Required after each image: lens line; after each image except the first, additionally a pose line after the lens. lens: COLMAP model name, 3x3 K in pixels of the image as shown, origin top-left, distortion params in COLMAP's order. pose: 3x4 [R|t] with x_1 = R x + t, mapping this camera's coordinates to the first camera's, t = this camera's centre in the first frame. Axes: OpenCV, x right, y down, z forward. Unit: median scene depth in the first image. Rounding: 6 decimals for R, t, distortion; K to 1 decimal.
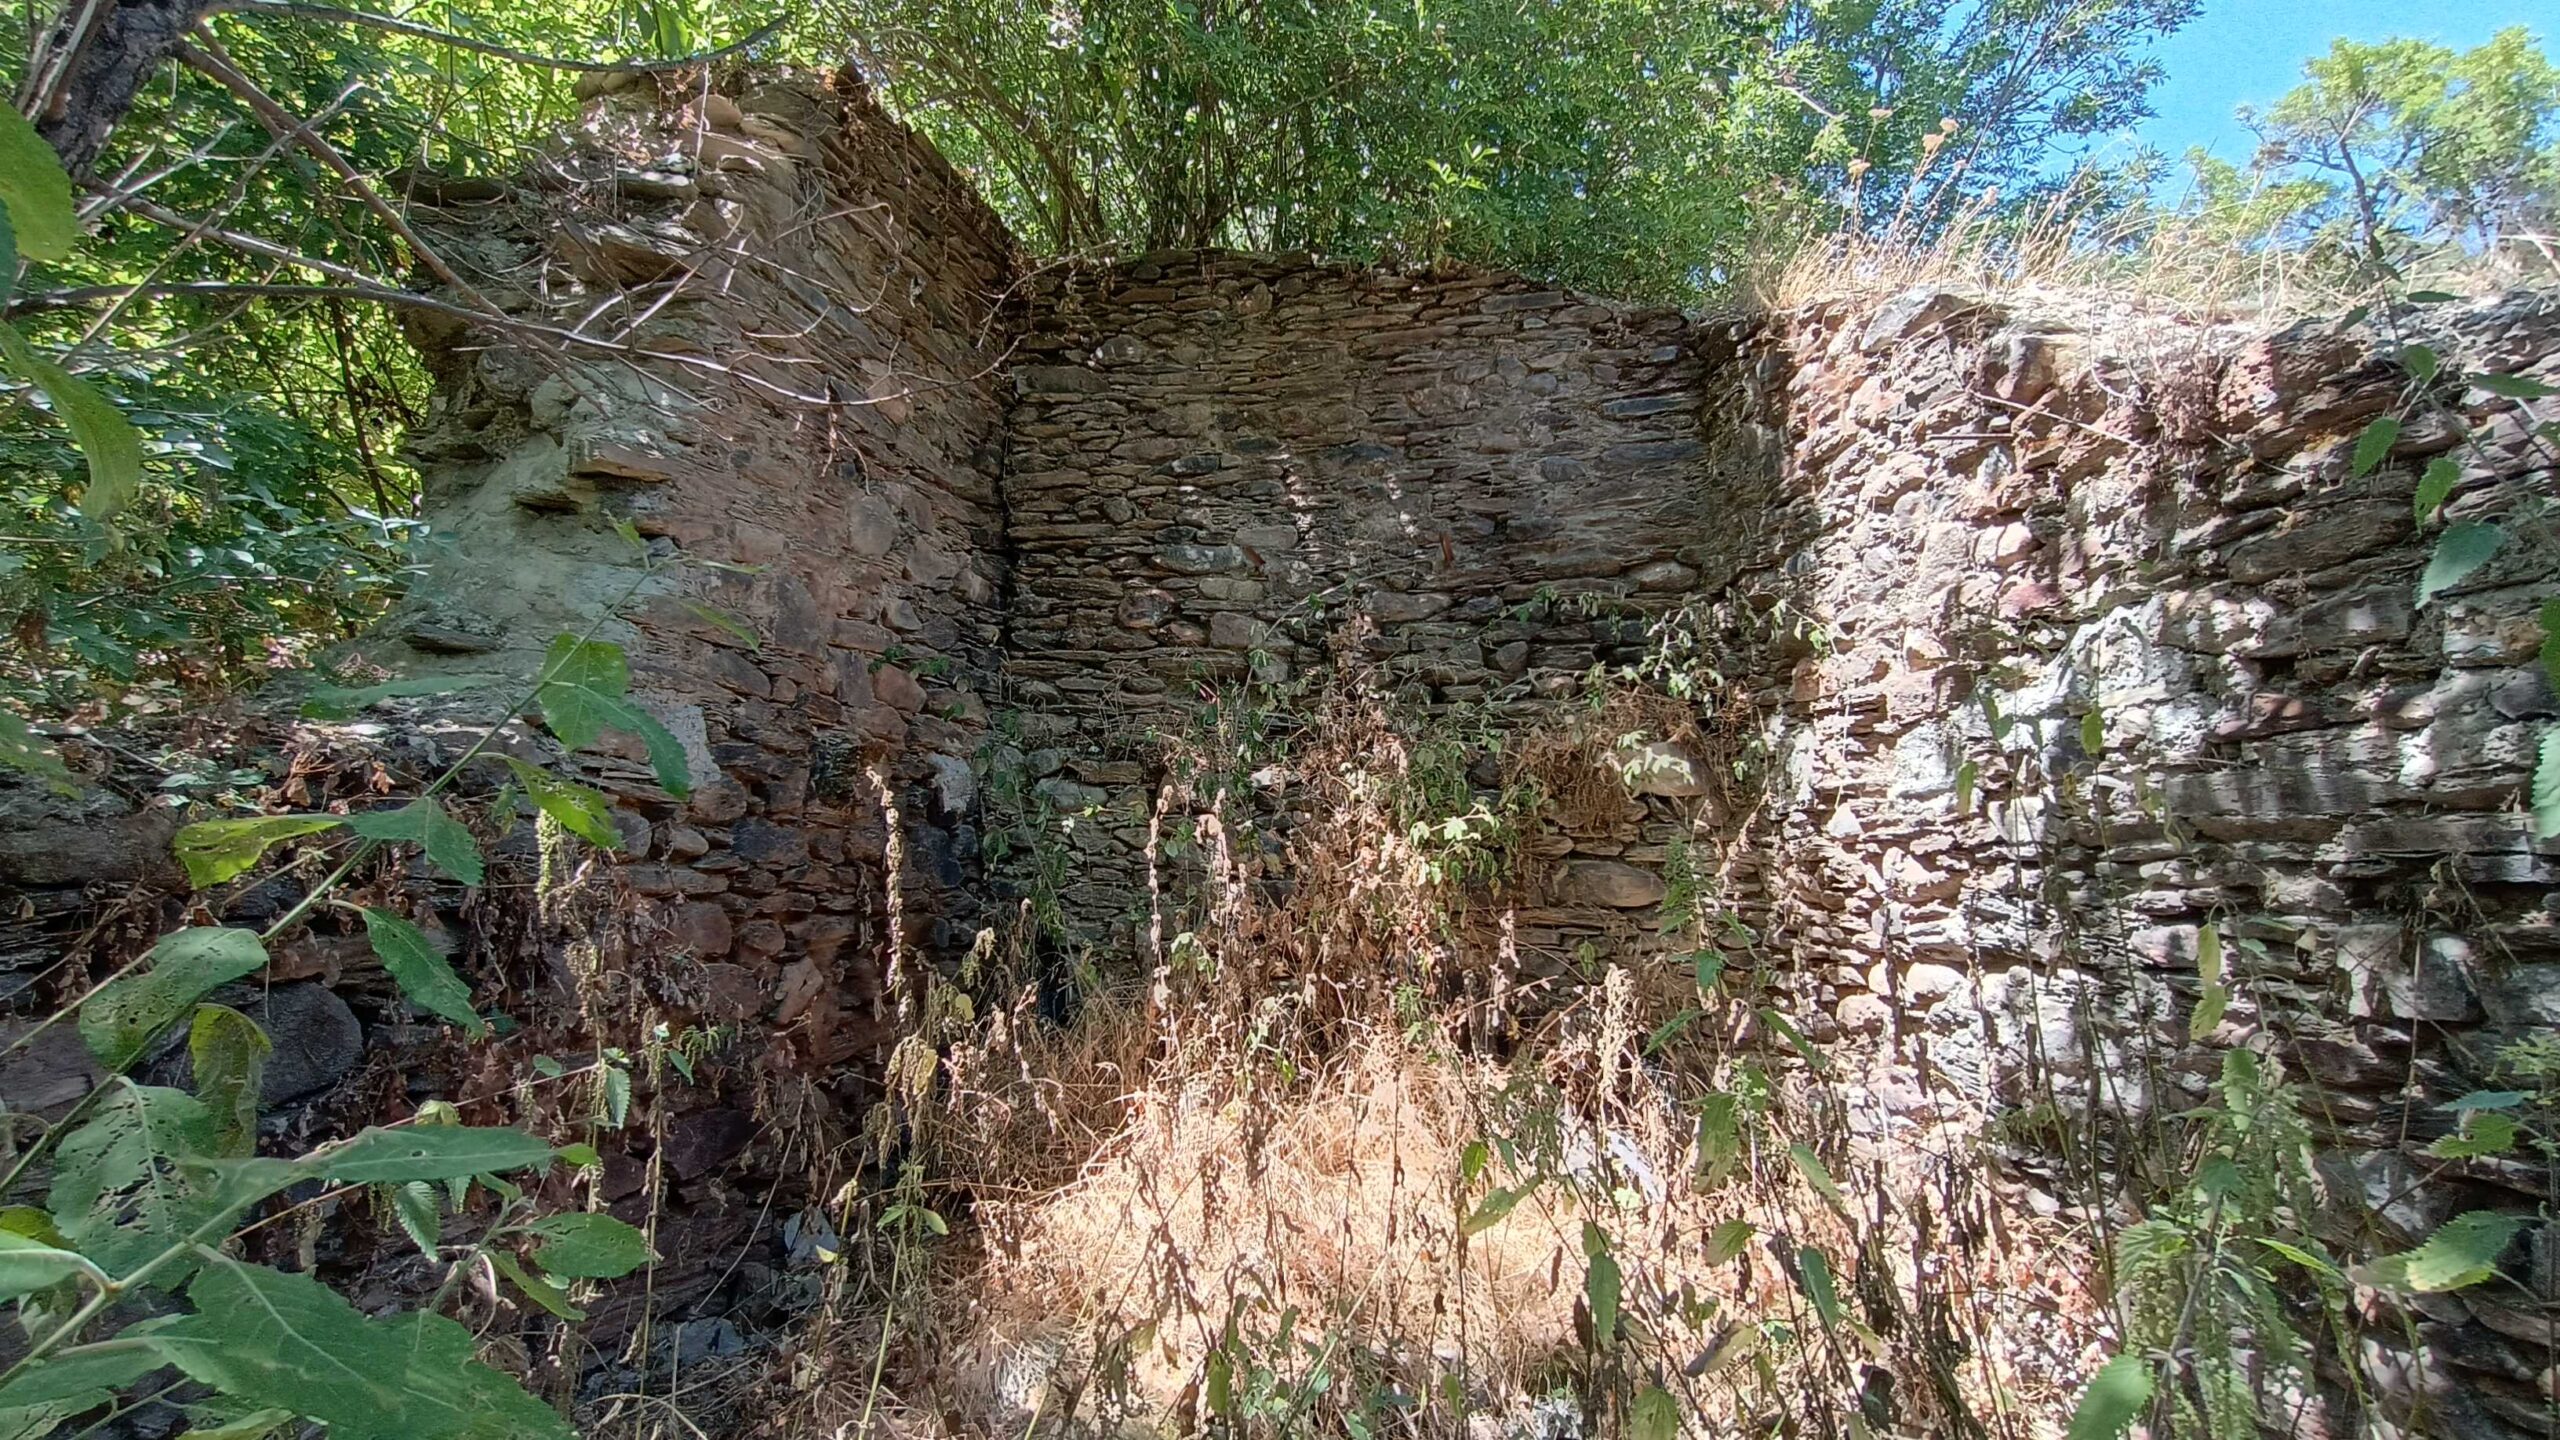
lens RADIAL K [[1027.5, 0, 1262.9], [0, 1027.5, 745.5], [0, 0, 1]] dist [-0.001692, -0.000274]
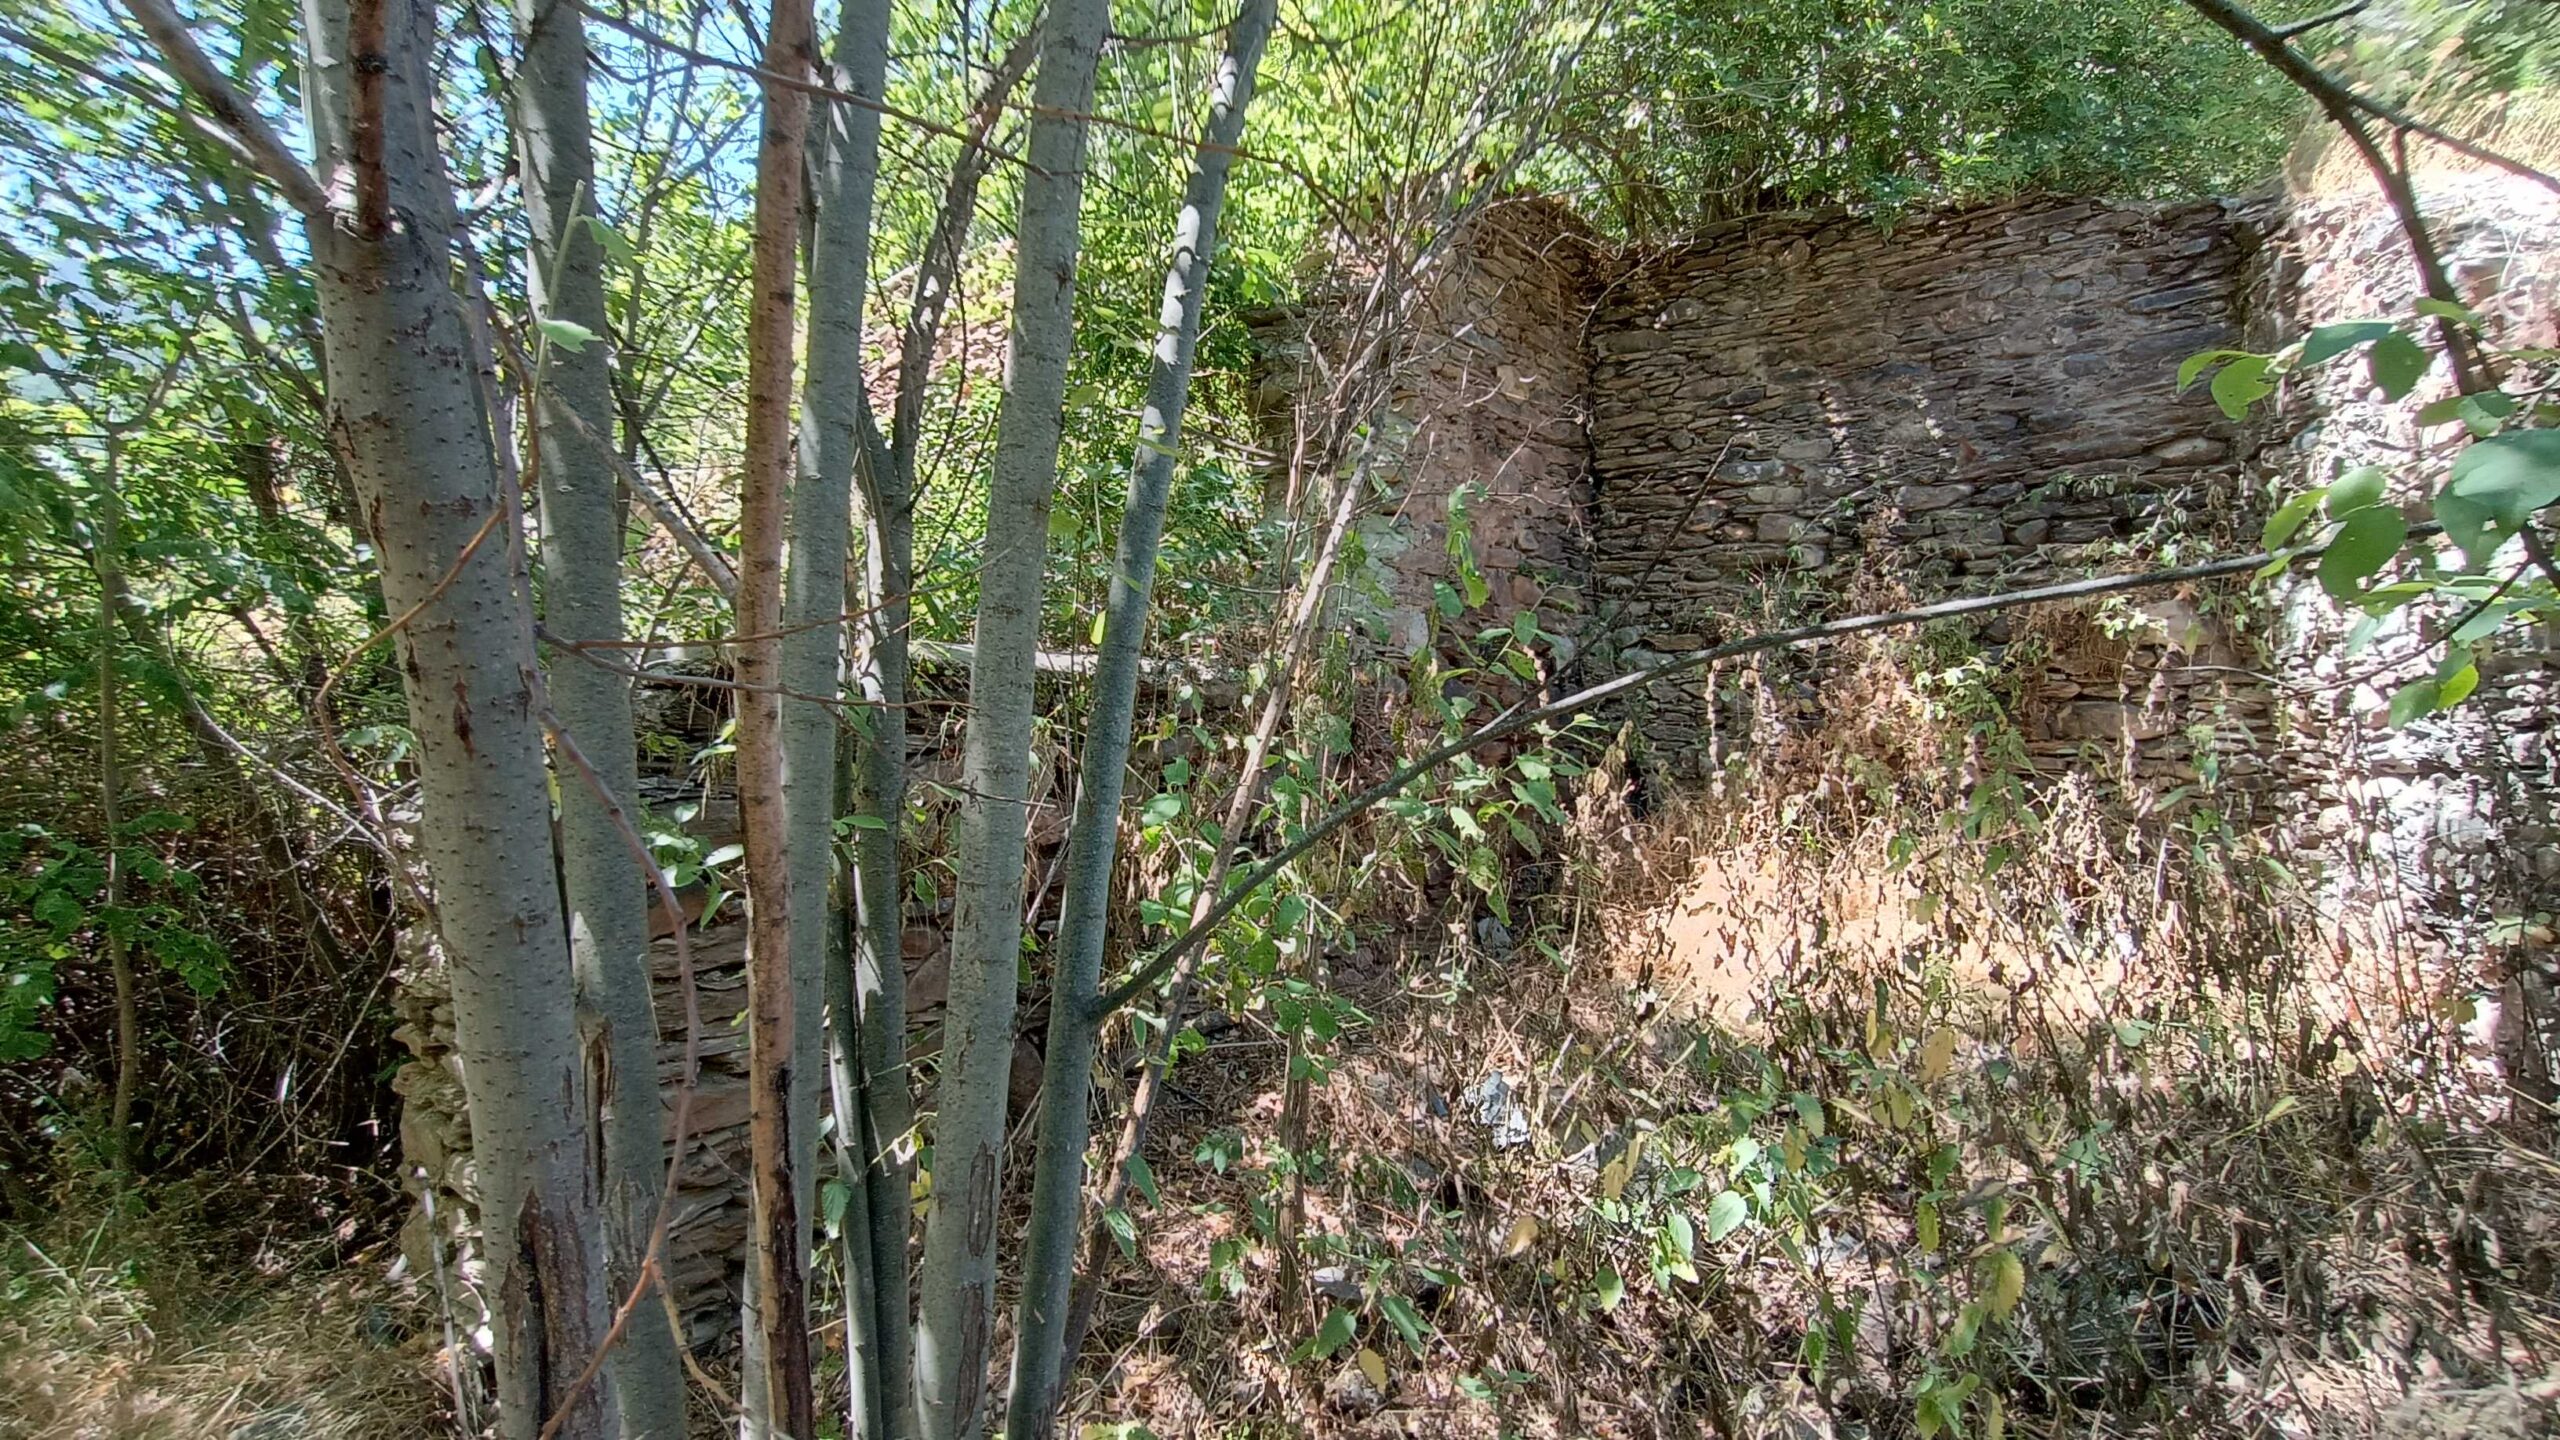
lens RADIAL K [[1164.9, 0, 1270.7], [0, 1164.9, 731.9], [0, 0, 1]] dist [0.000469, -0.001276]
pose [[0.889958, -0.000878, -0.456042, 0.078581], [0.049149, 0.994358, 0.093999, -0.029283], [0.453386, -0.106069, 0.884980, -0.655316]]
